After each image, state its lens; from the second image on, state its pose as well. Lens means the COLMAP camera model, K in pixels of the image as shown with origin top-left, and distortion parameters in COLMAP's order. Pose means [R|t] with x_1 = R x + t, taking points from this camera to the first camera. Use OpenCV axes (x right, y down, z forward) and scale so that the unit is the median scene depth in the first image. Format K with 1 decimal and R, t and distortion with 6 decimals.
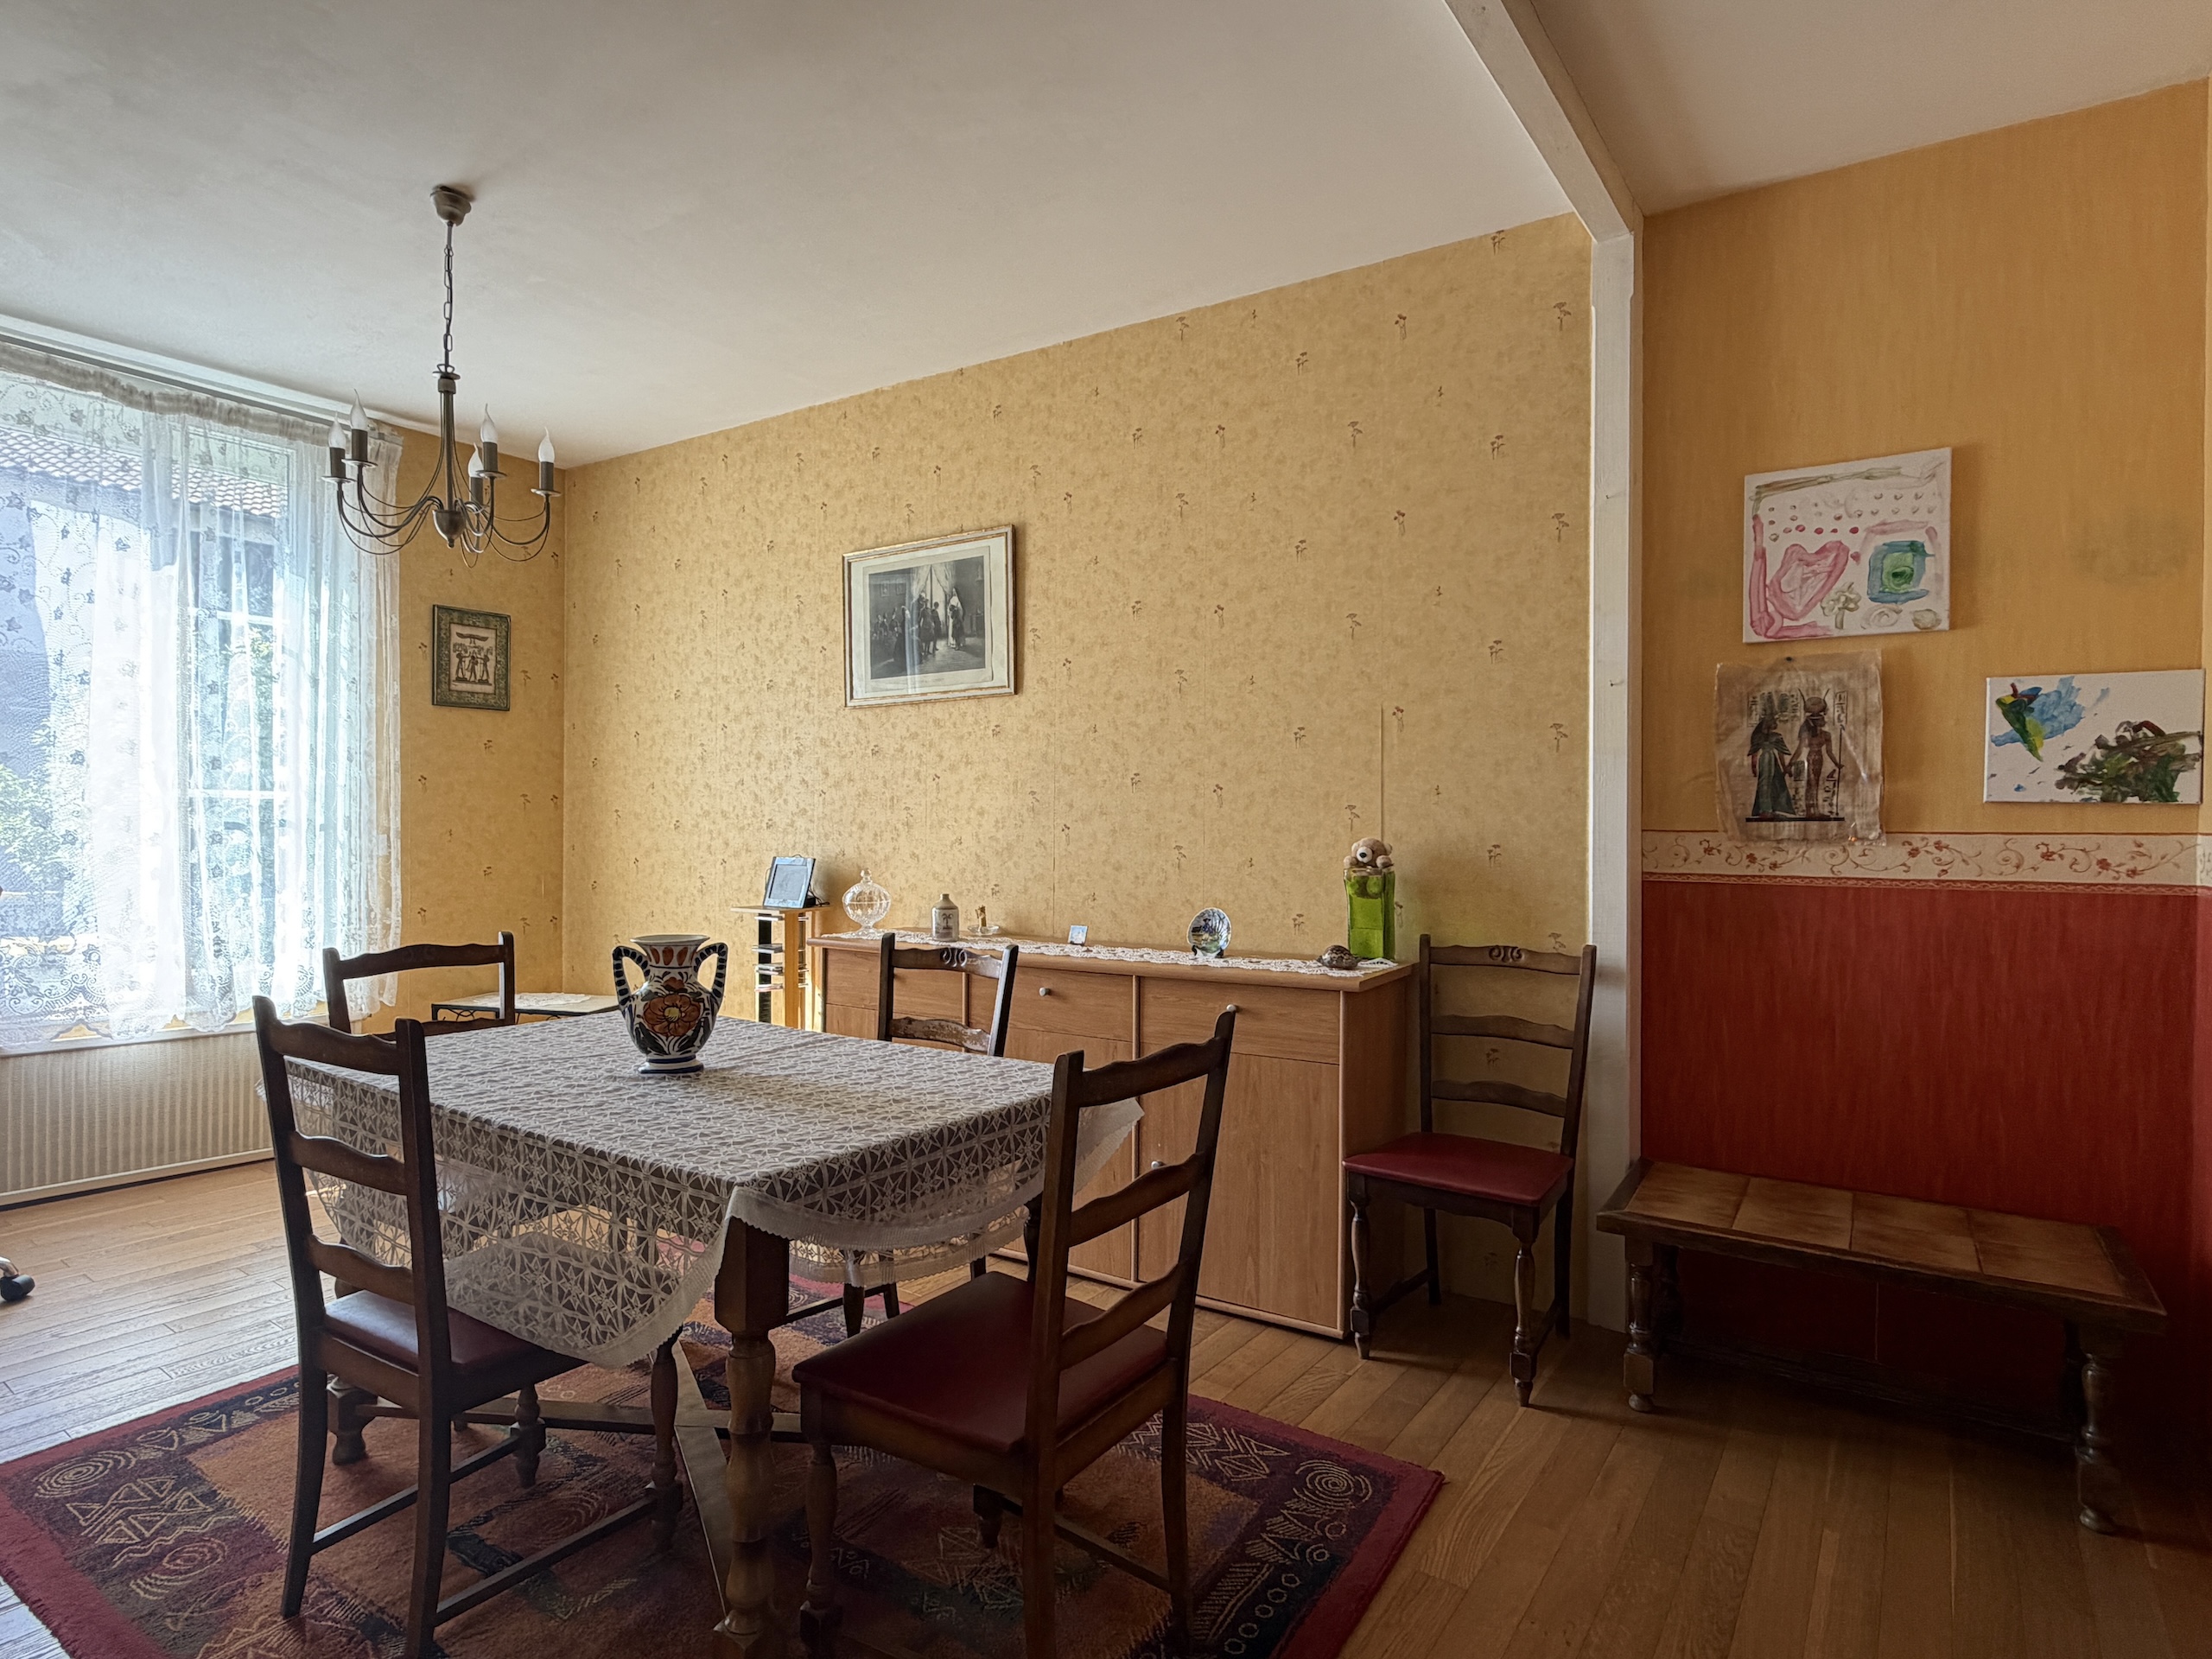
lens RADIAL K [[1209.7, 0, 1122.0], [0, 1209.7, 832.1], [0, 0, 1]] dist [-0.001362, -0.000373]
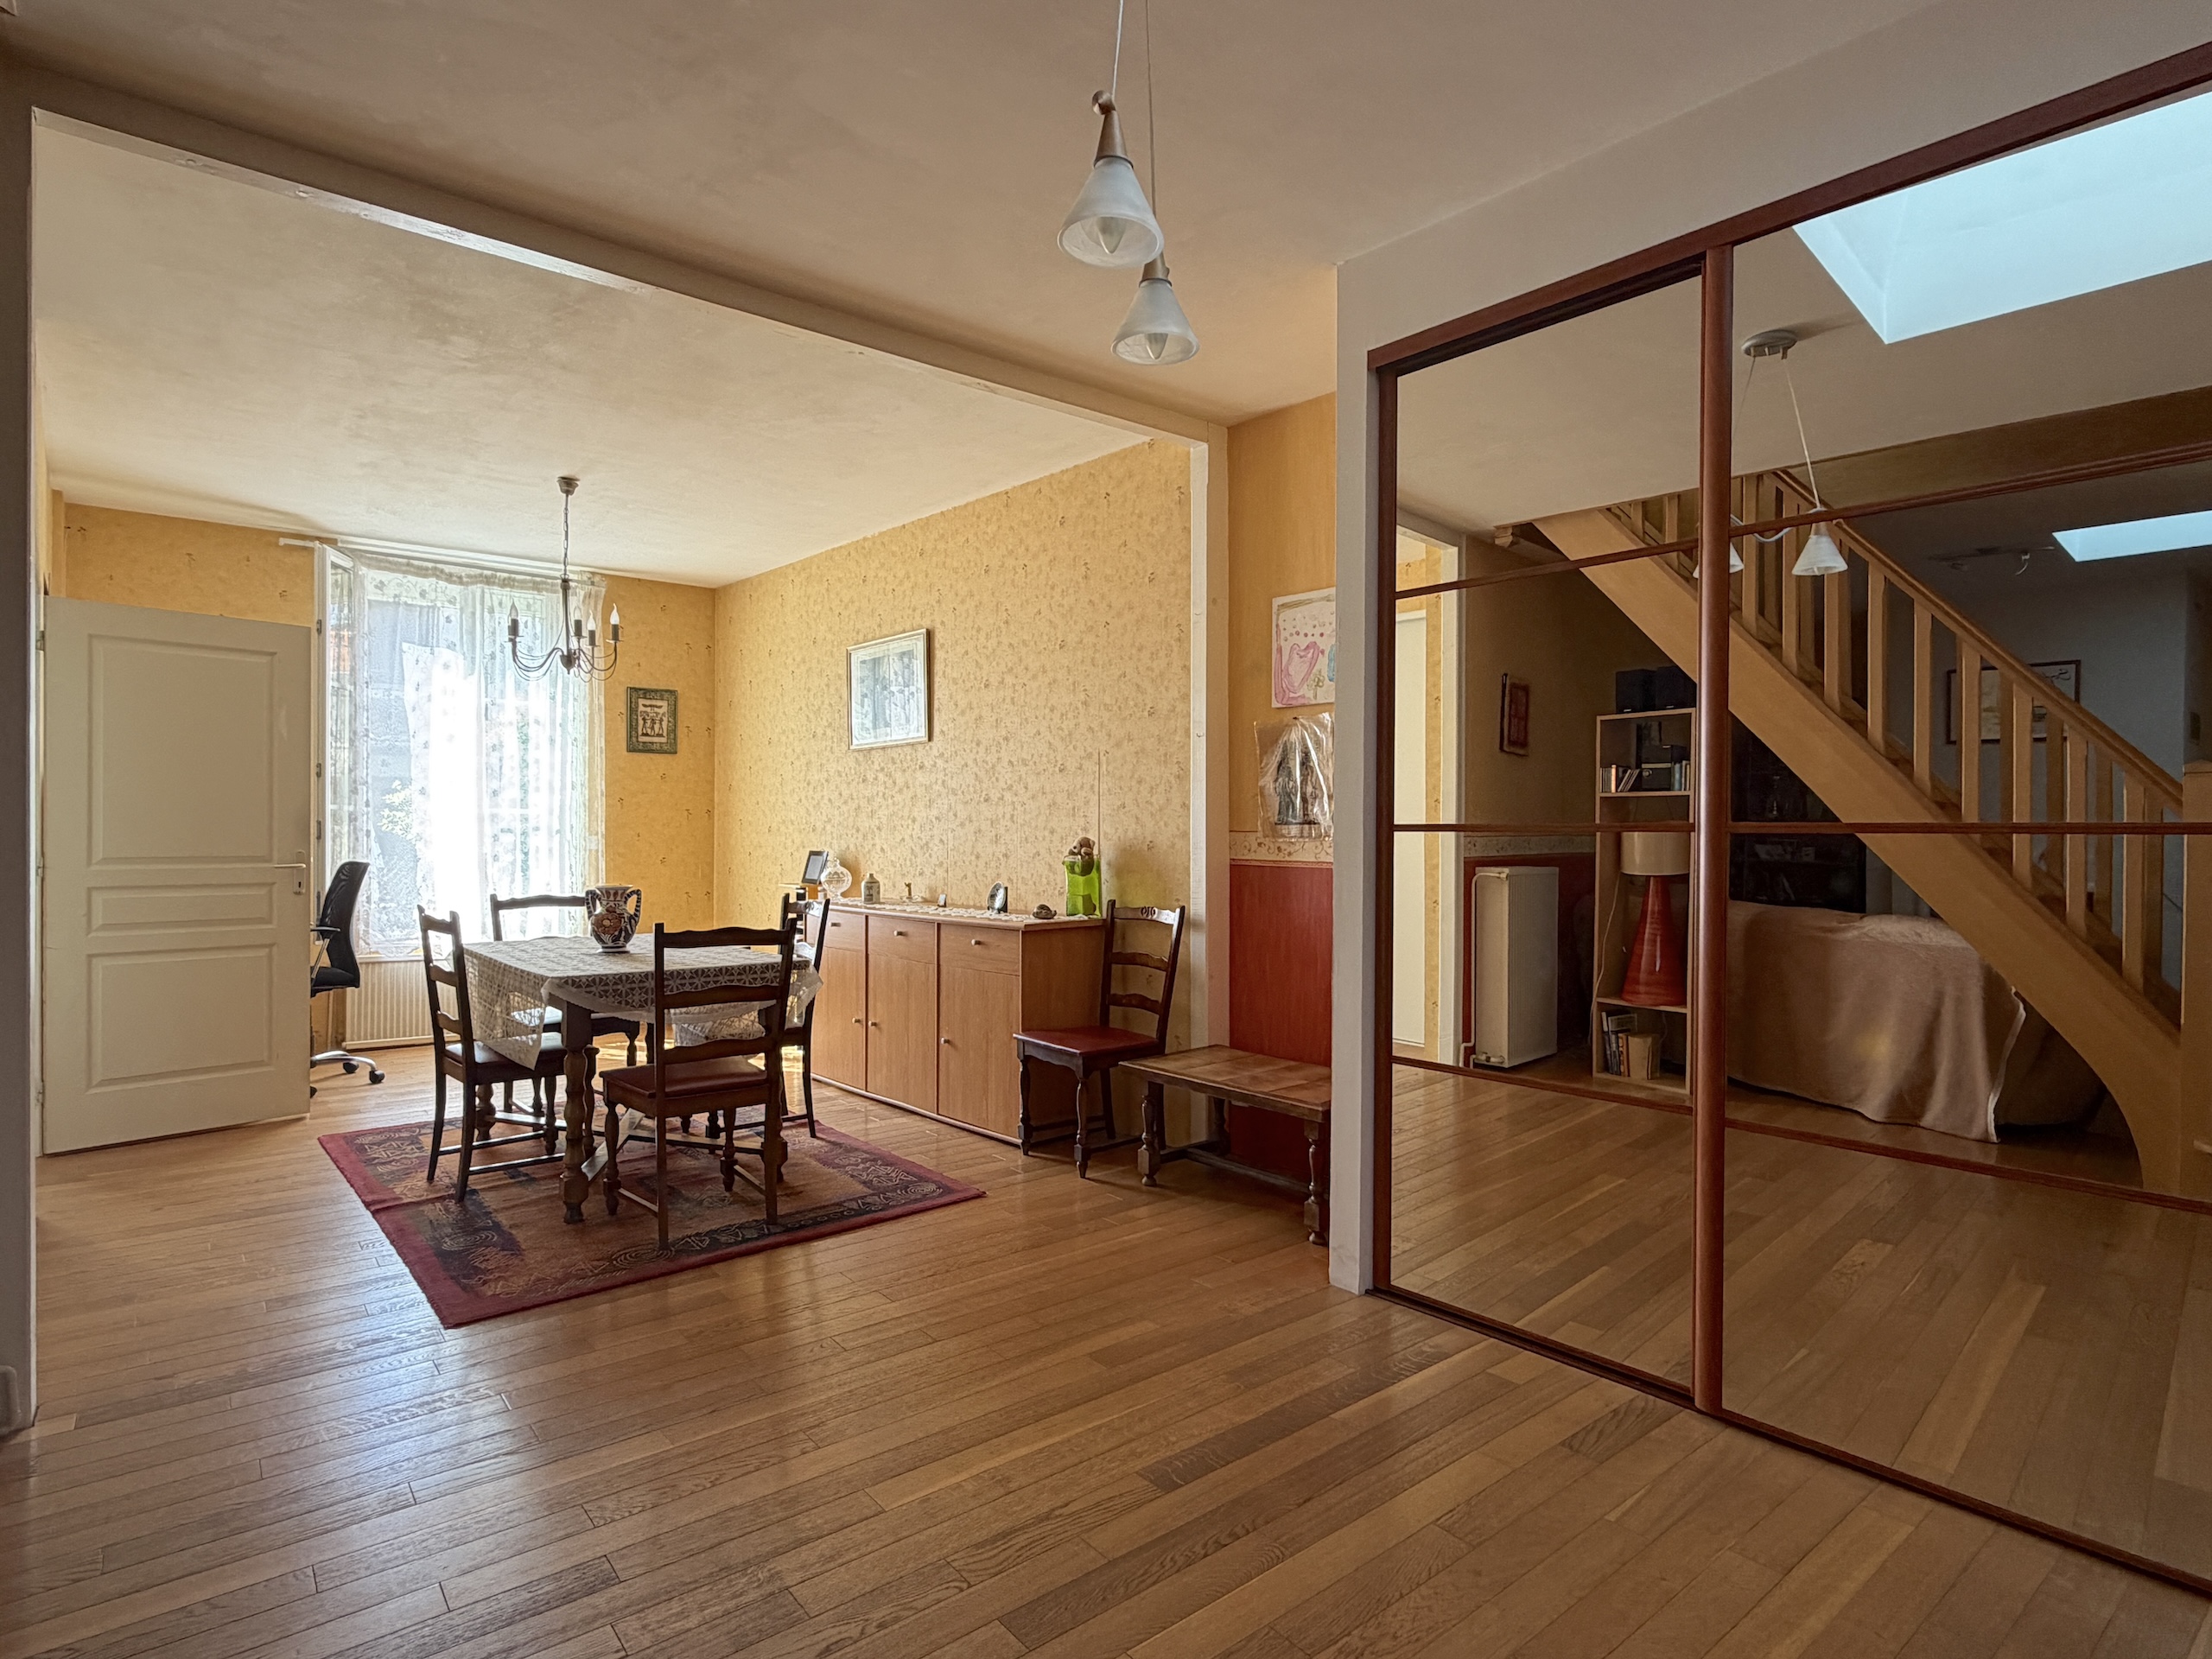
lens RADIAL K [[1209.7, 0, 1091.7], [0, 1209.7, 829.4], [0, 0, 1]] dist [-0.001362, -0.000373]
pose [[0.960084, -0.002893, -0.279697, 0.527732], [0.001410, 0.999984, -0.005503, 0.003543], [0.279708, 0.004889, 0.960073, -0.385046]]
